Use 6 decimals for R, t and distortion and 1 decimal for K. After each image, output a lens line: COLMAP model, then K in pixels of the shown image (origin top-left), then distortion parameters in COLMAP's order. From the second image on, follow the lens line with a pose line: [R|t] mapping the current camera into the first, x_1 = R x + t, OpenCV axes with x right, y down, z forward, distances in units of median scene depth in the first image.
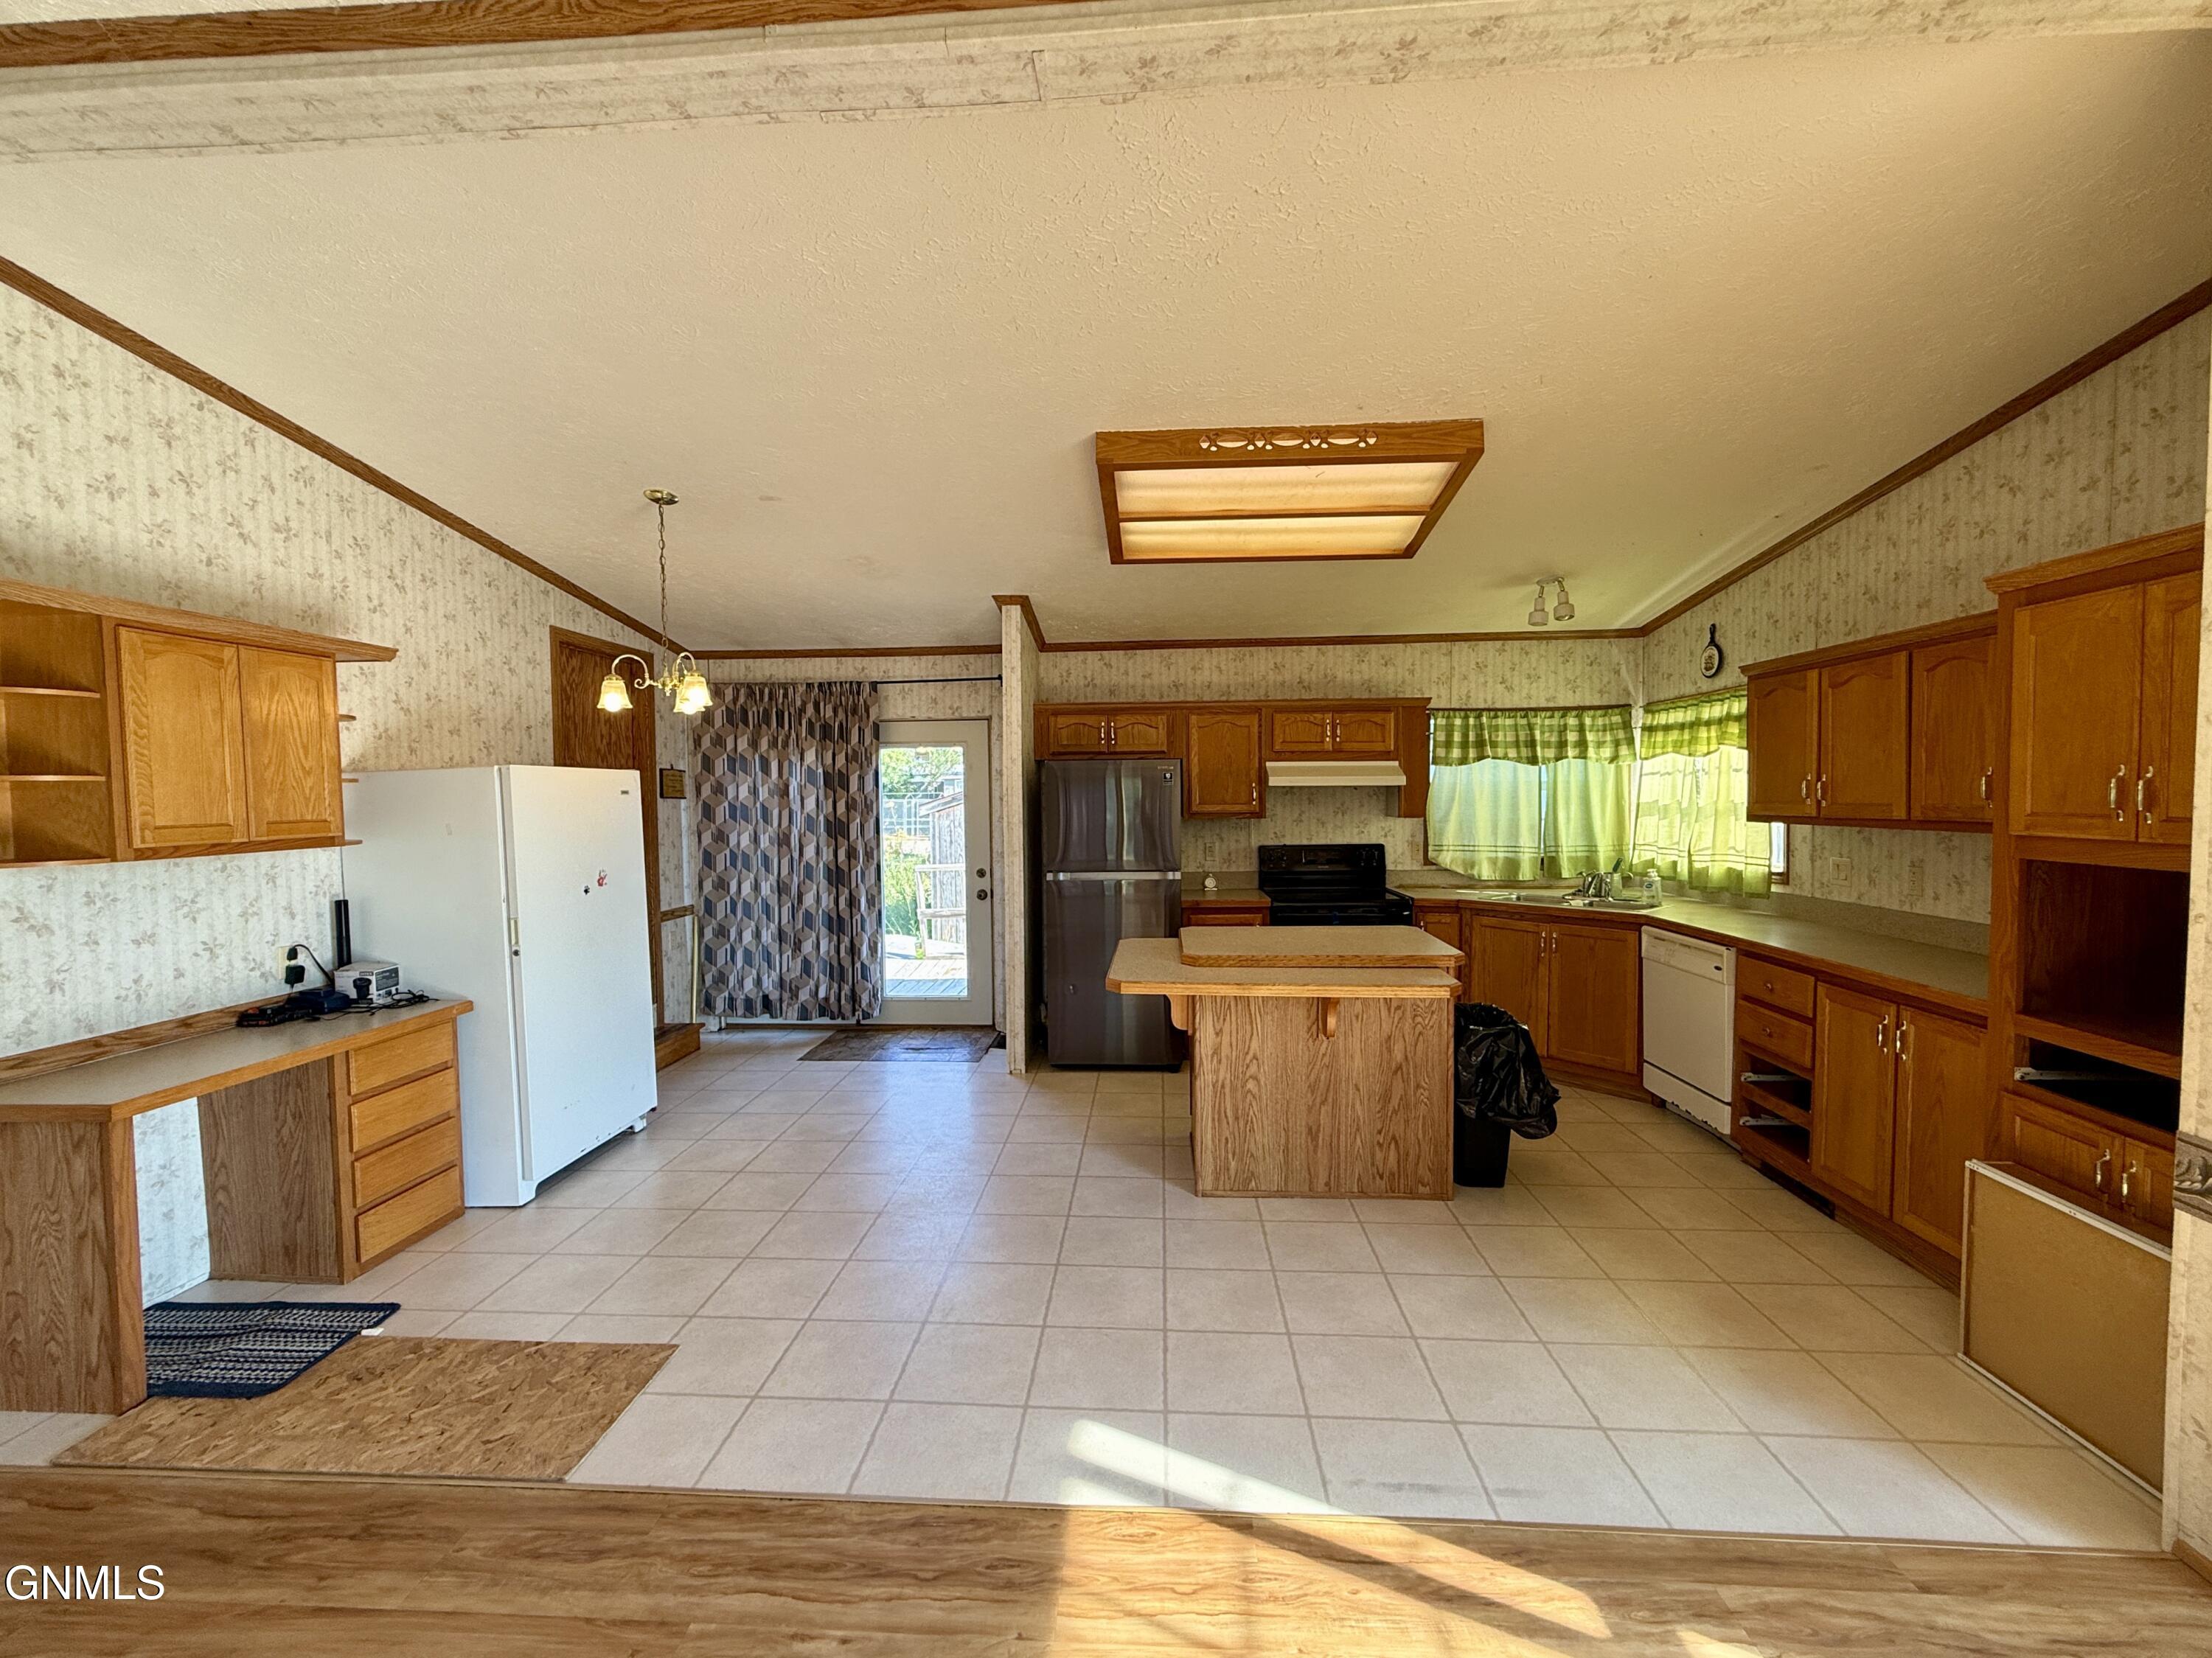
lens RADIAL K [[892.7, 0, 1113.7], [0, 892.7, 828.1], [0, 0, 1]] dist [0.001658, -0.000443]
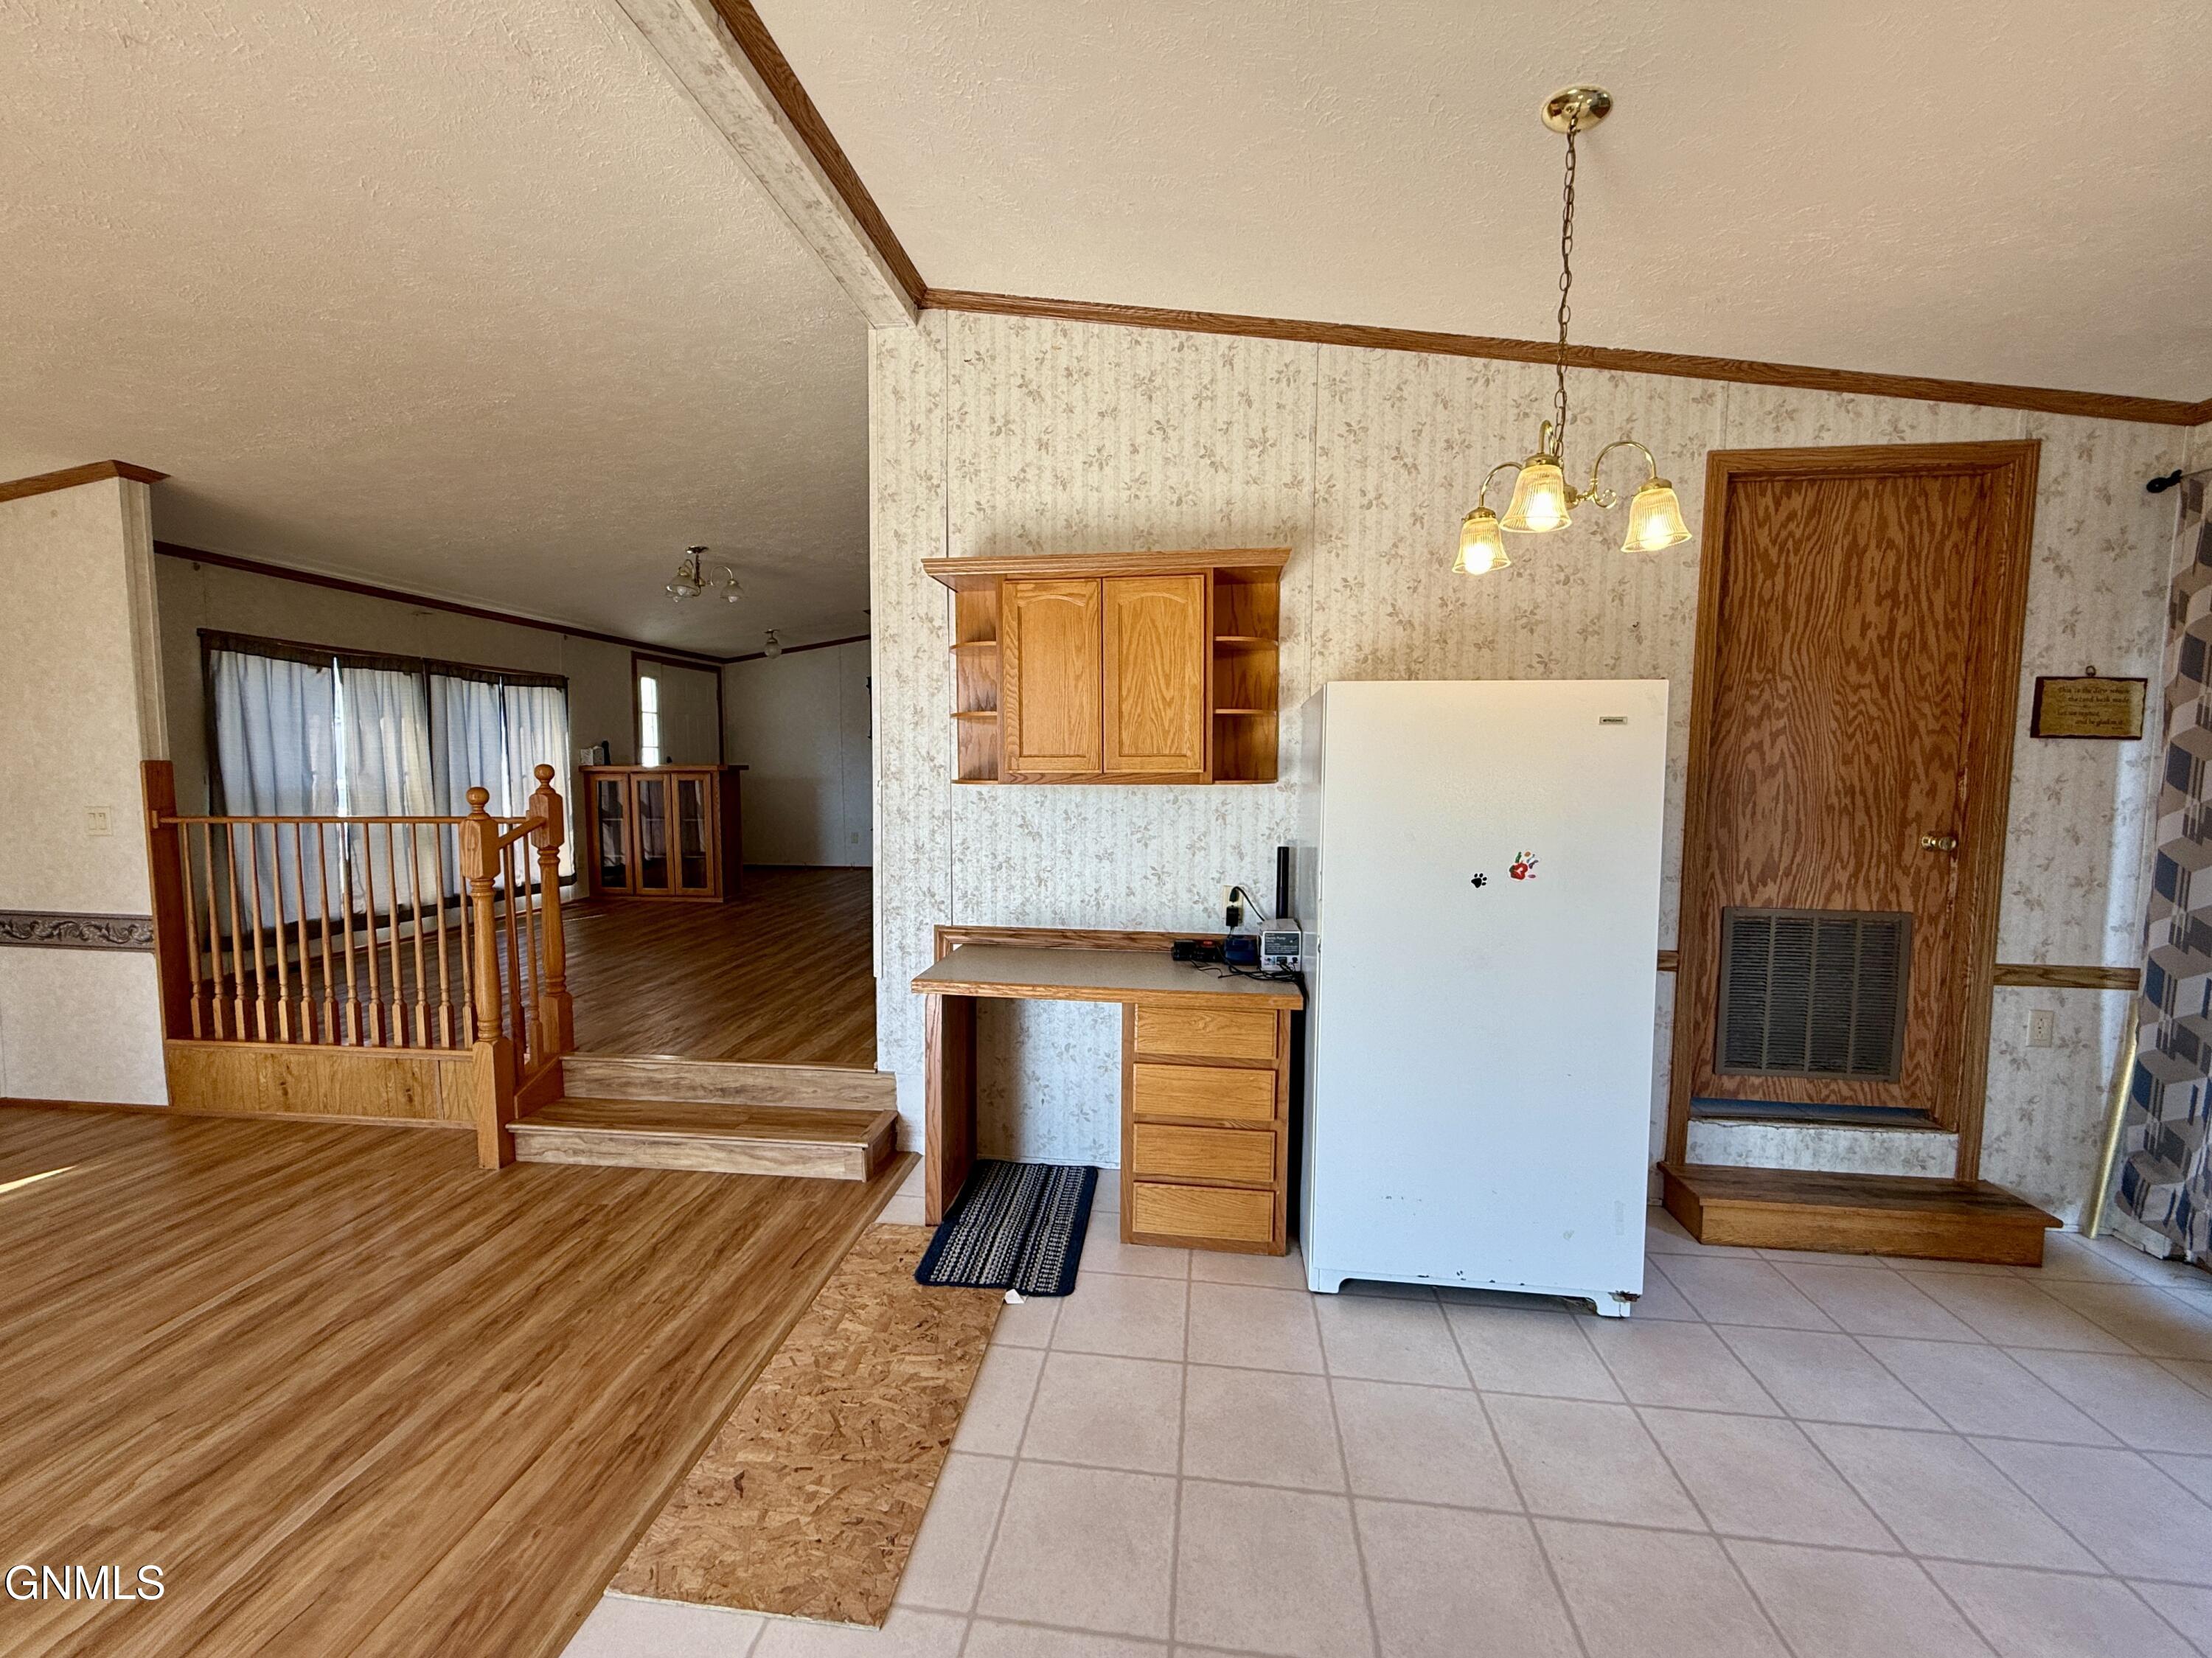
lens RADIAL K [[892.7, 0, 1090.9], [0, 892.7, 828.1], [0, 0, 1]] dist [0.001658, -0.000443]
pose [[-0.073339, 0.090404, -0.993201, 0.041371], [-0.041373, 0.994750, 0.093600, -0.014511], [0.996449, 0.047956, -0.069213, 0.864531]]
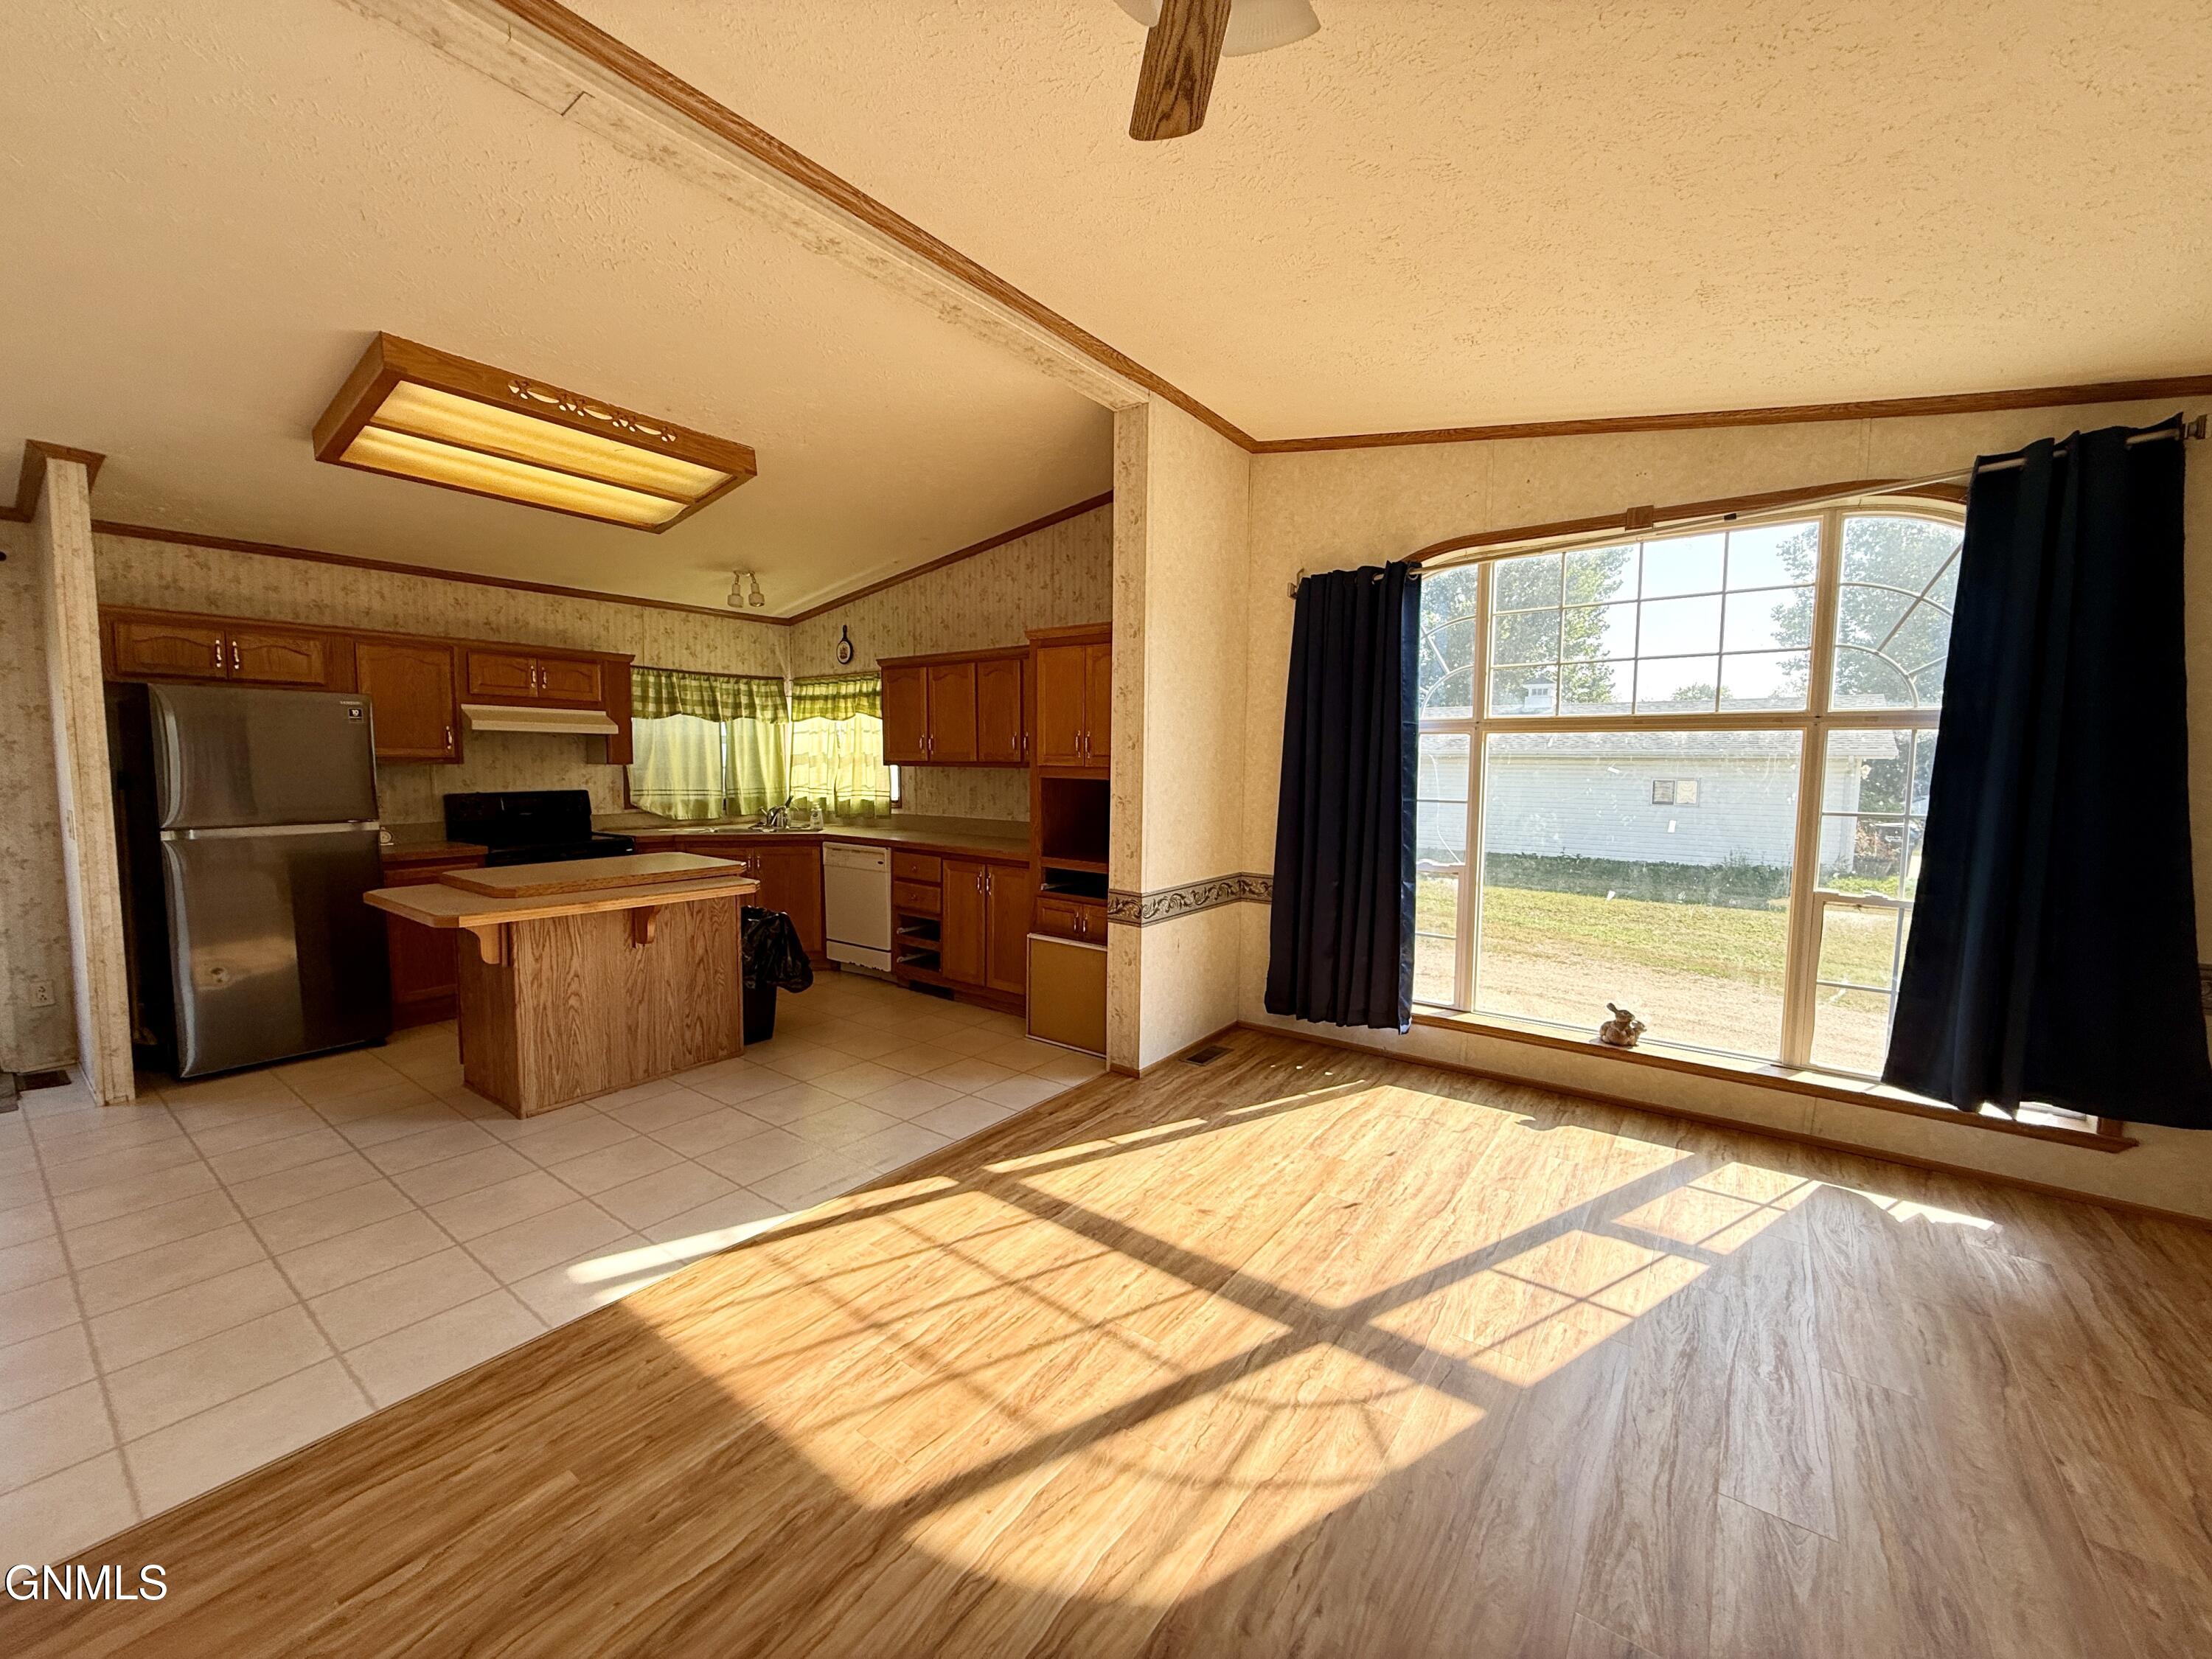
lens RADIAL K [[892.8, 0, 1088.0], [0, 892.8, 830.2], [0, 0, 1]] dist [0.001658, -0.000443]
pose [[0.556196, -0.051814, 0.829434, -0.394963], [0.018697, 0.998582, 0.049842, 0.038190], [-0.830841, -0.012214, 0.556376, -0.125102]]
